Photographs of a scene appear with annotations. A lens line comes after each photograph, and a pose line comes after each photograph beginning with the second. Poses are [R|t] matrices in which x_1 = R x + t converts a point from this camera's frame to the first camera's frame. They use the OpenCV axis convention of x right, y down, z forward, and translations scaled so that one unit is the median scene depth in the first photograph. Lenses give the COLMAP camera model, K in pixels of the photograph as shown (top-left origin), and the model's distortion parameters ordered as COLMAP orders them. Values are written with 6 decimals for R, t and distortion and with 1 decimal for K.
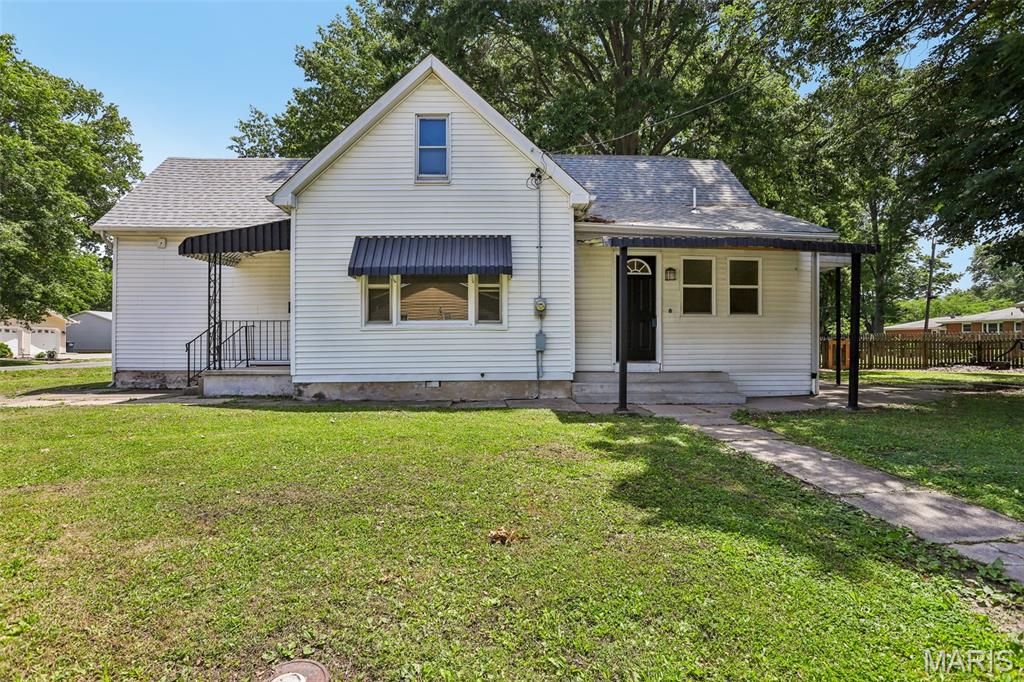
lens RADIAL K [[516.2, 0, 511.9], [0, 516.2, 339.9], [0, 0, 1]] dist [-0.063218, 0.025263]
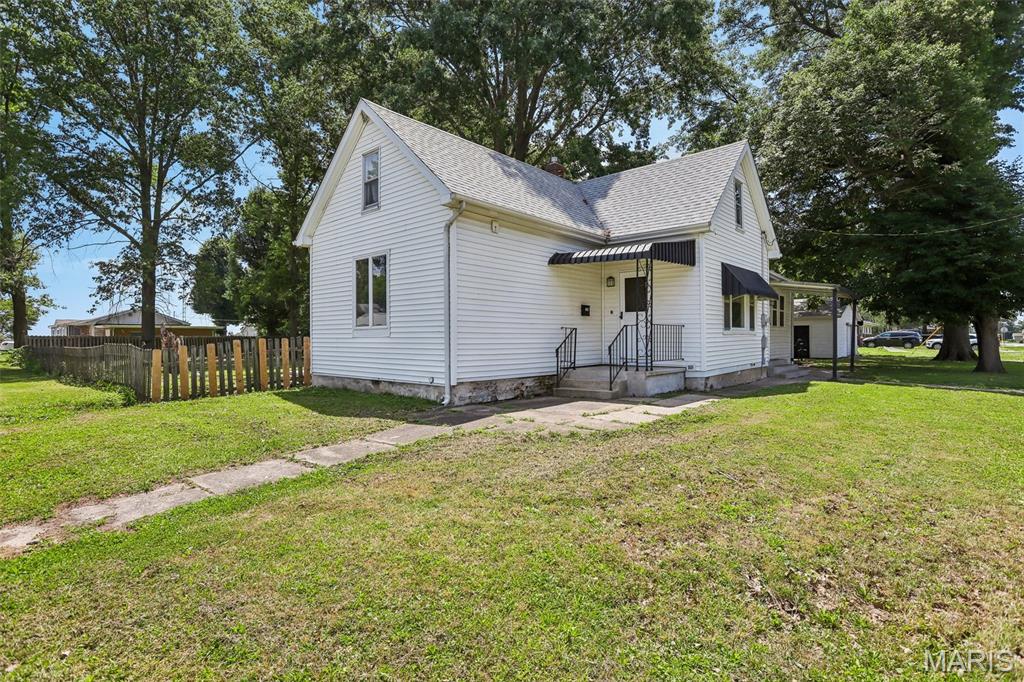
lens RADIAL K [[516.2, 0, 512.0], [0, 516.2, 340.0], [0, 0, 1]] dist [-0.063218, 0.025263]
pose [[0.687985, -0.001787, 0.725723, -1.573340], [0.002839, 0.999996, -0.000229, -0.004977], [-0.725719, 0.002217, 0.687987, 0.476843]]
